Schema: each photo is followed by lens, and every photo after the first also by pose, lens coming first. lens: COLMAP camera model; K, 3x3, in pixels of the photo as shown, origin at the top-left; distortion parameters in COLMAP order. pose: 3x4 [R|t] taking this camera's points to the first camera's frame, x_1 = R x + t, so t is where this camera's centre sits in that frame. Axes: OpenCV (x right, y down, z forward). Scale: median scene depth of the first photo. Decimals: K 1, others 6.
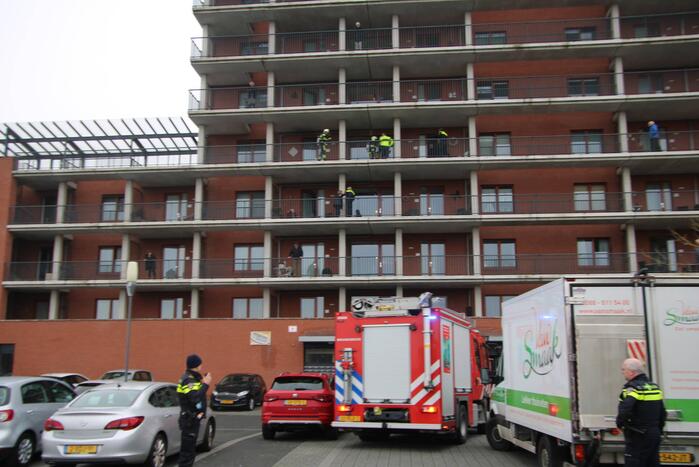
lens RADIAL K [[712.8, 0, 352.7], [0, 712.8, 254.8], [0, 0, 1]] dist [-0.001188, 0.008627]
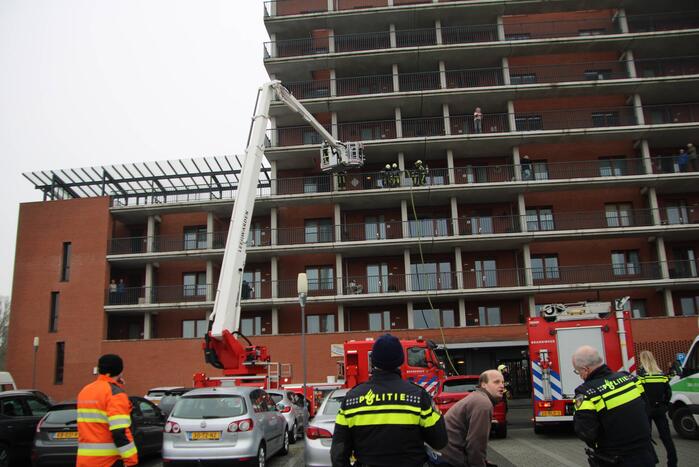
lens RADIAL K [[638.5, 0, 349.8], [0, 638.5, 245.2], [0, 0, 1]] dist [-0.126192, 0.012513]
pose [[0.999430, -0.033236, 0.005924, -0.104427], [0.033482, 0.998287, -0.047975, 0.002098], [-0.004320, 0.048146, 0.998831, 0.008414]]
